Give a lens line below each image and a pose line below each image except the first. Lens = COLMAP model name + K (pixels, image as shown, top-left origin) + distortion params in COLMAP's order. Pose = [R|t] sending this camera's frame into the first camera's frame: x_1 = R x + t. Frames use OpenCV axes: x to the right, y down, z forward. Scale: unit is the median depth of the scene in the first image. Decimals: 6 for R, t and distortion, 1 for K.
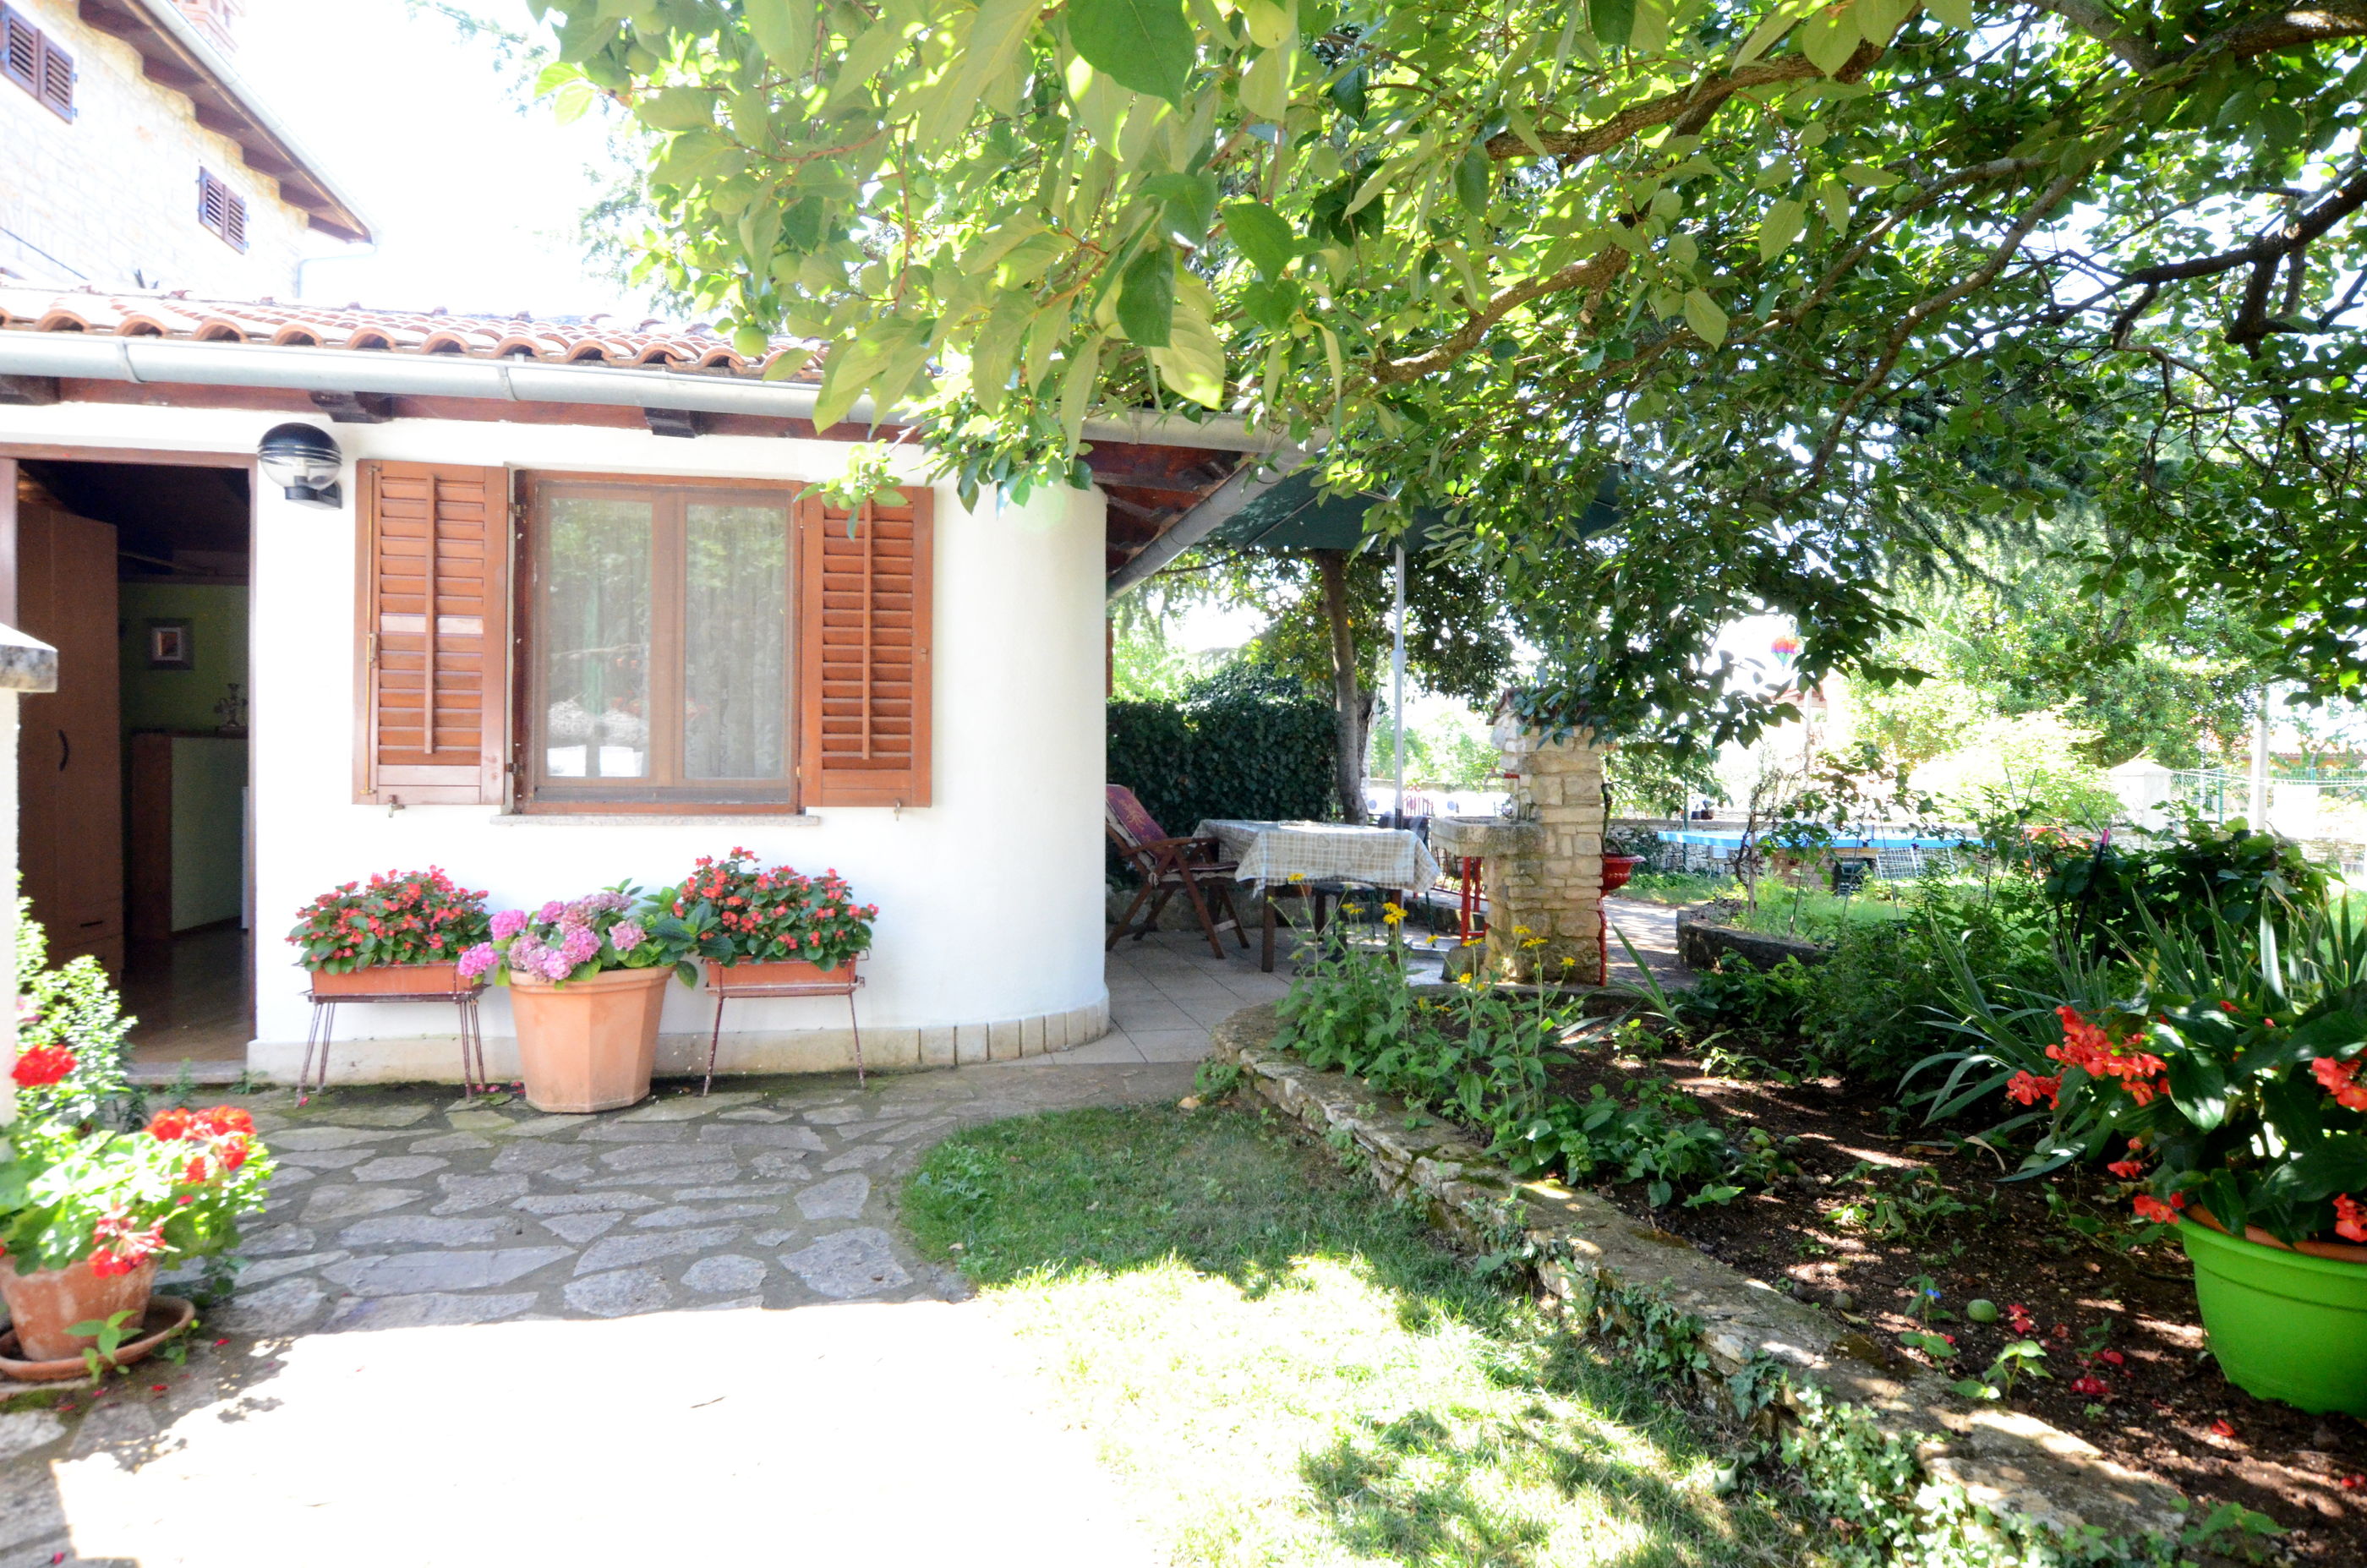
lens RADIAL K [[1313.3, 0, 1187.6], [0, 1313.3, 784.5], [0, 0, 1]] dist [-0.002958, 0.003311]
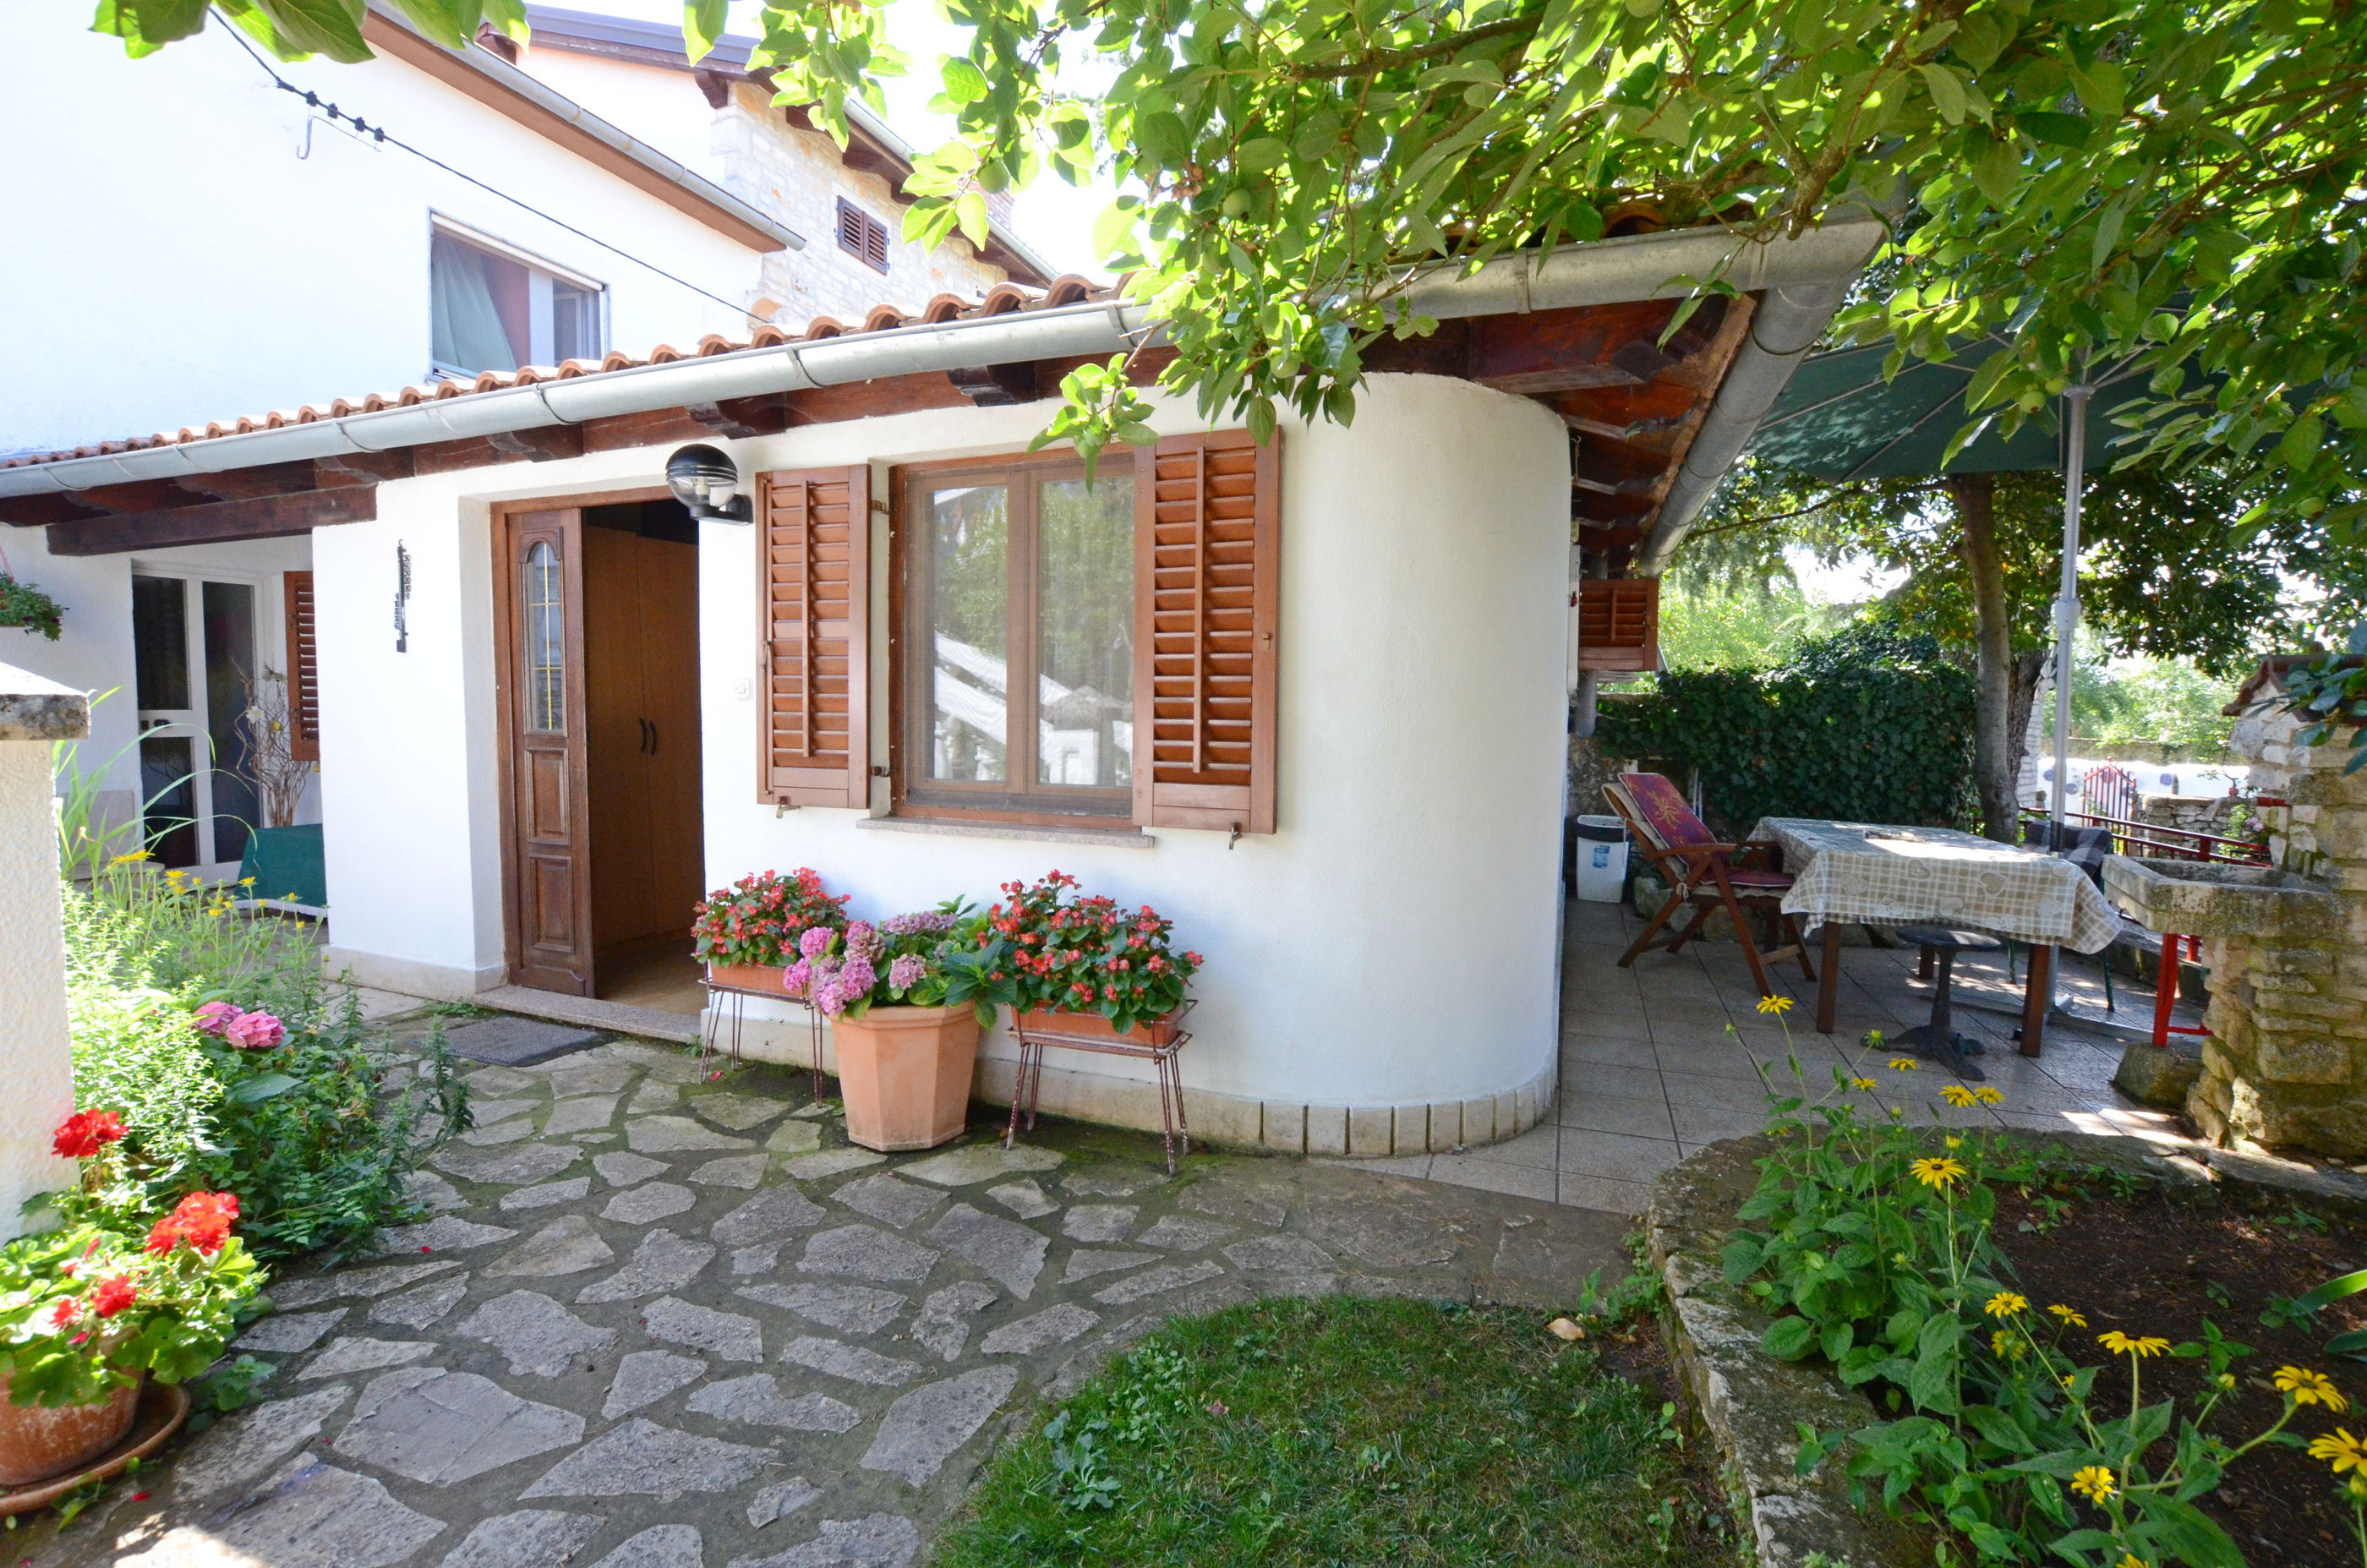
lens RADIAL K [[1051.0, 0, 1190.6], [0, 1051.0, 774.2], [0, 0, 1]] dist [-0.031155, 0.004545]
pose [[0.843073, 0.035682, -0.536615, 0.106143], [-0.011202, 0.998745, 0.048812, -0.051373], [0.537683, -0.035141, 0.842414, 0.461689]]
